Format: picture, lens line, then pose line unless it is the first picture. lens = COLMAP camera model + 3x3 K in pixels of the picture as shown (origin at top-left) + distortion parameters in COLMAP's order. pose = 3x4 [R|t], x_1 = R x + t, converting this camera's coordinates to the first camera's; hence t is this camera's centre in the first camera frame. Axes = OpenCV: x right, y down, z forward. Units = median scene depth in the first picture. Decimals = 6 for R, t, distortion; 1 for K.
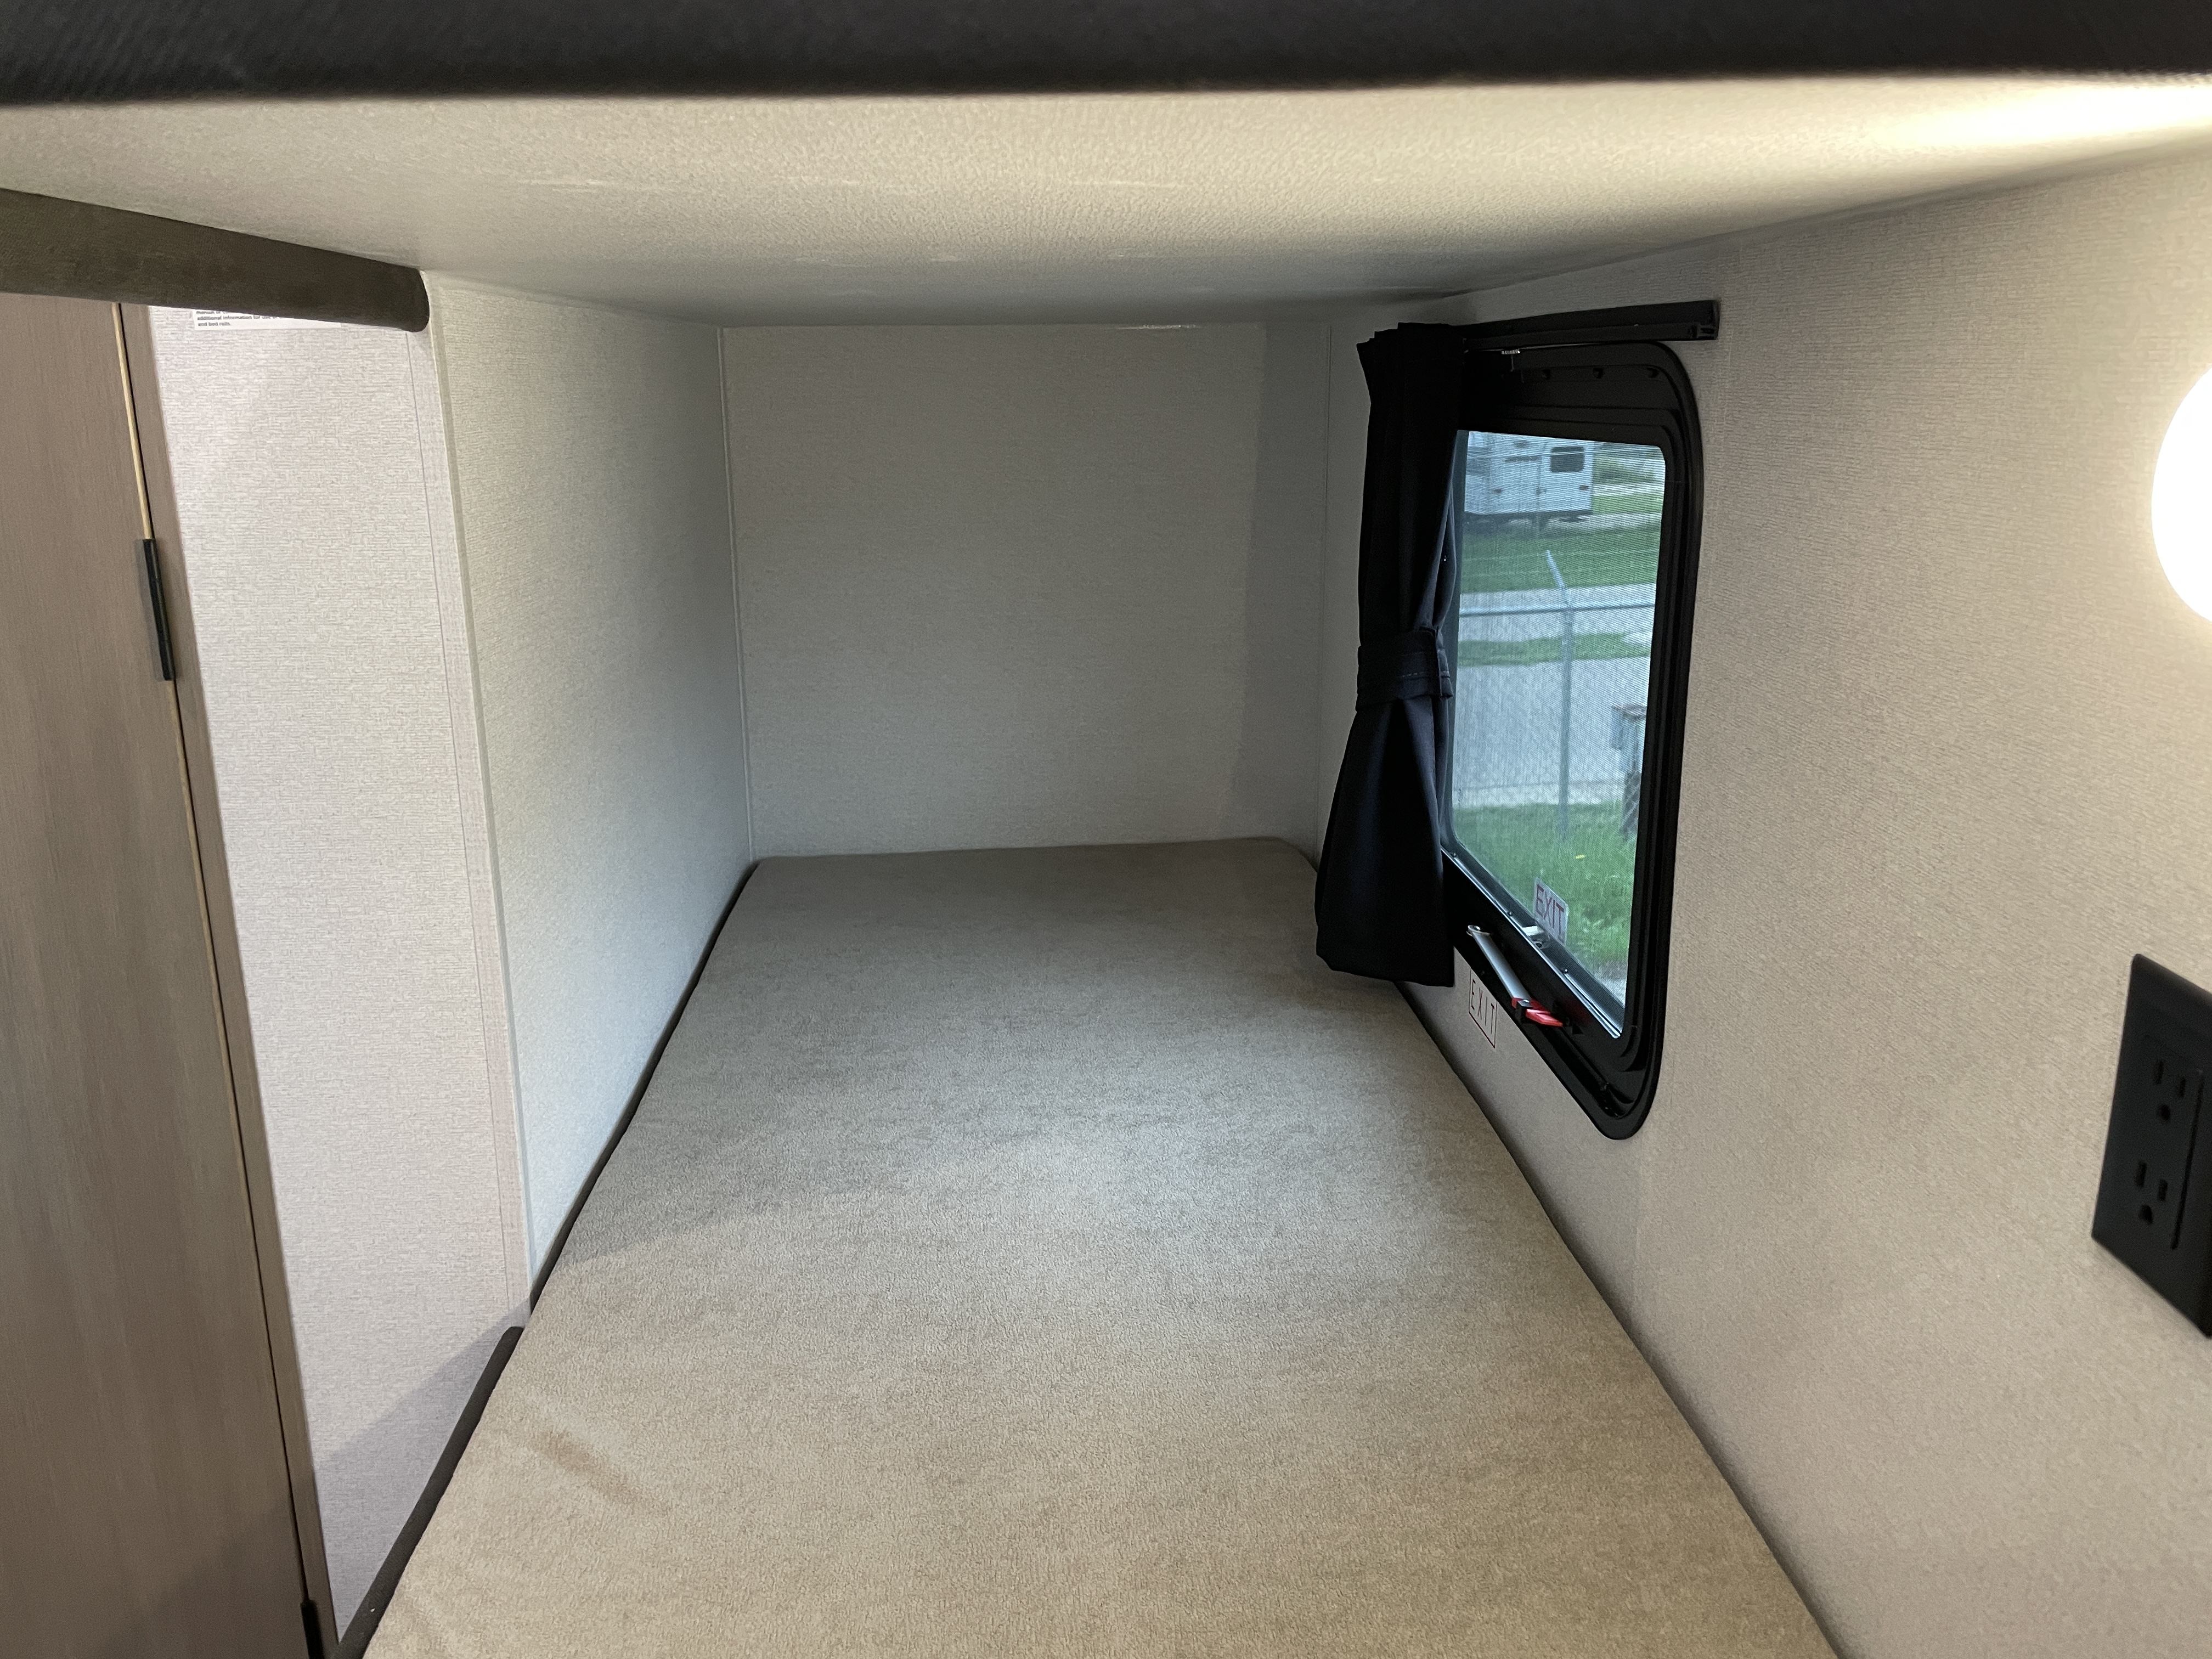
lens RADIAL K [[1670.5, 0, 1100.9], [0, 1670.5, 827.9], [0, 0, 1]] dist [0.028419, -0.019054]
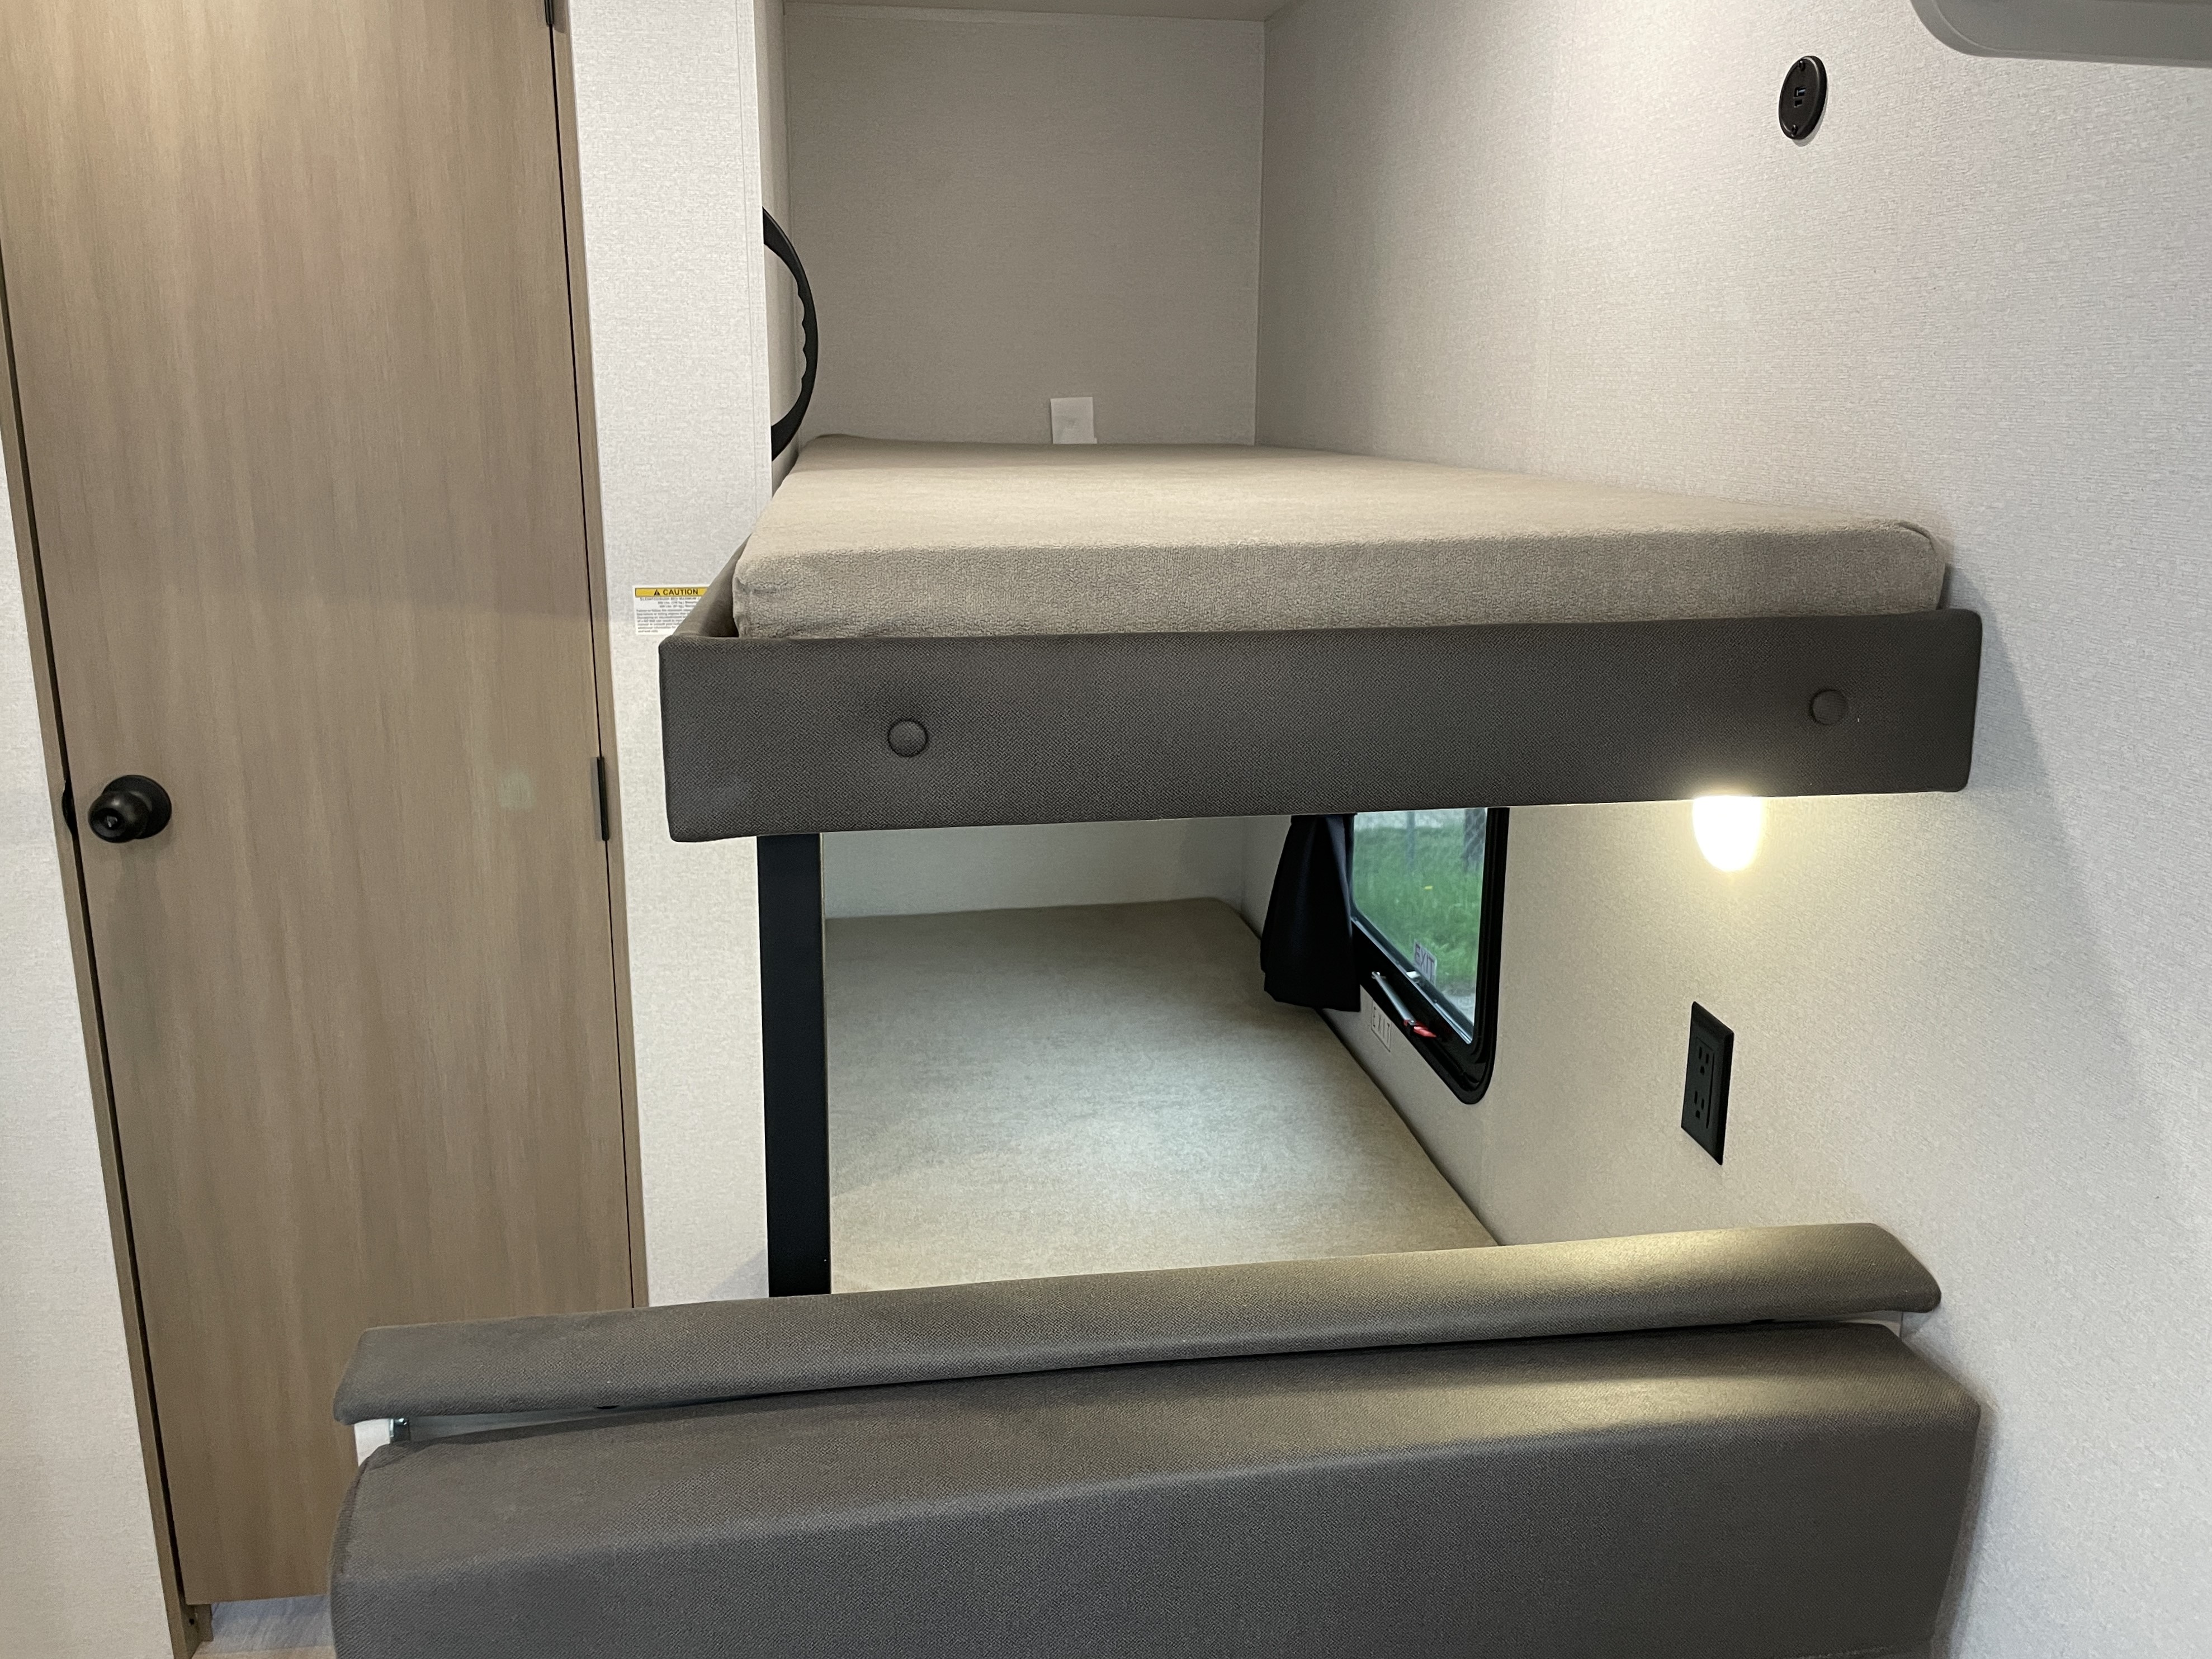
lens RADIAL K [[1670.5, 0, 1113.4], [0, 1670.5, 834.1], [0, 0, 1]] dist [0.028419, -0.019054]
pose [[0.995314, -0.006231, 0.096490, -0.174128], [0.006885, 0.999955, -0.006451, -0.064033], [-0.096445, 0.007085, 0.995313, -0.533426]]
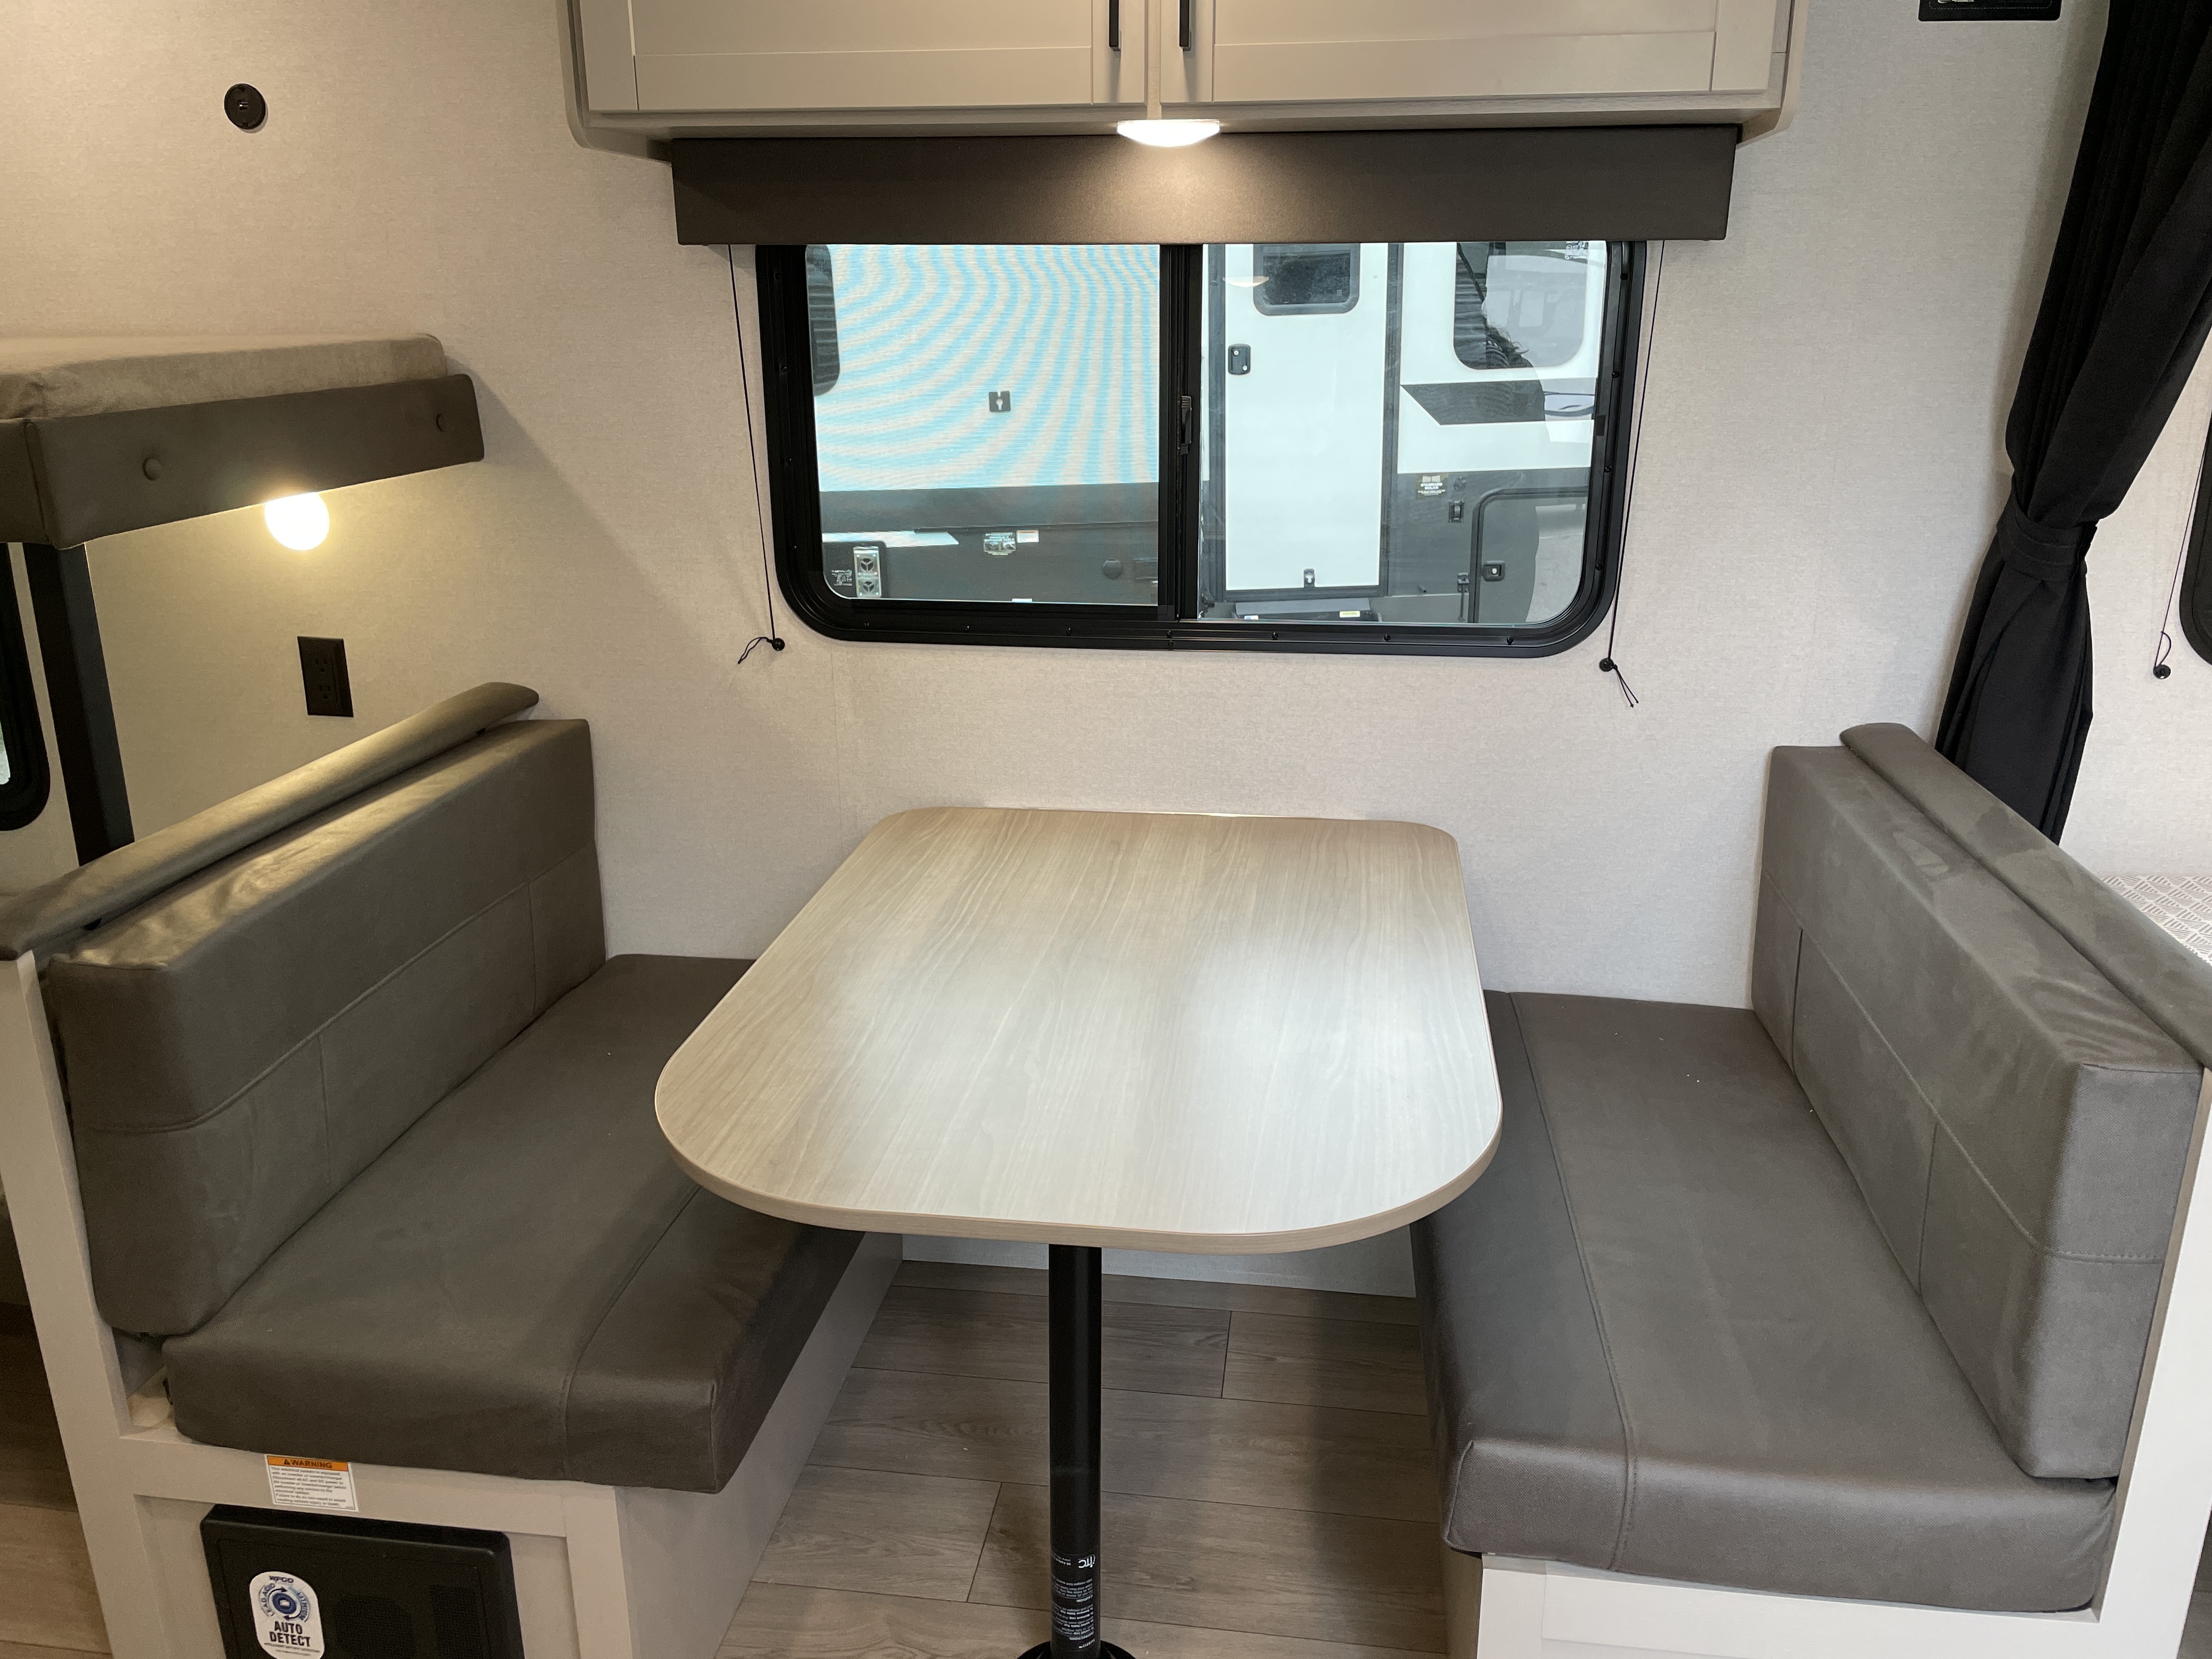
lens RADIAL K [[1670.5, 0, 1098.5], [0, 1670.5, 820.4], [0, 0, 1]] dist [0.028419, -0.019054]
pose [[0.183859, -0.279762, 0.942300, -1.260534], [0.250994, 0.940225, 0.230173, 0.019844], [-0.950367, 0.194192, 0.243087, -0.721397]]
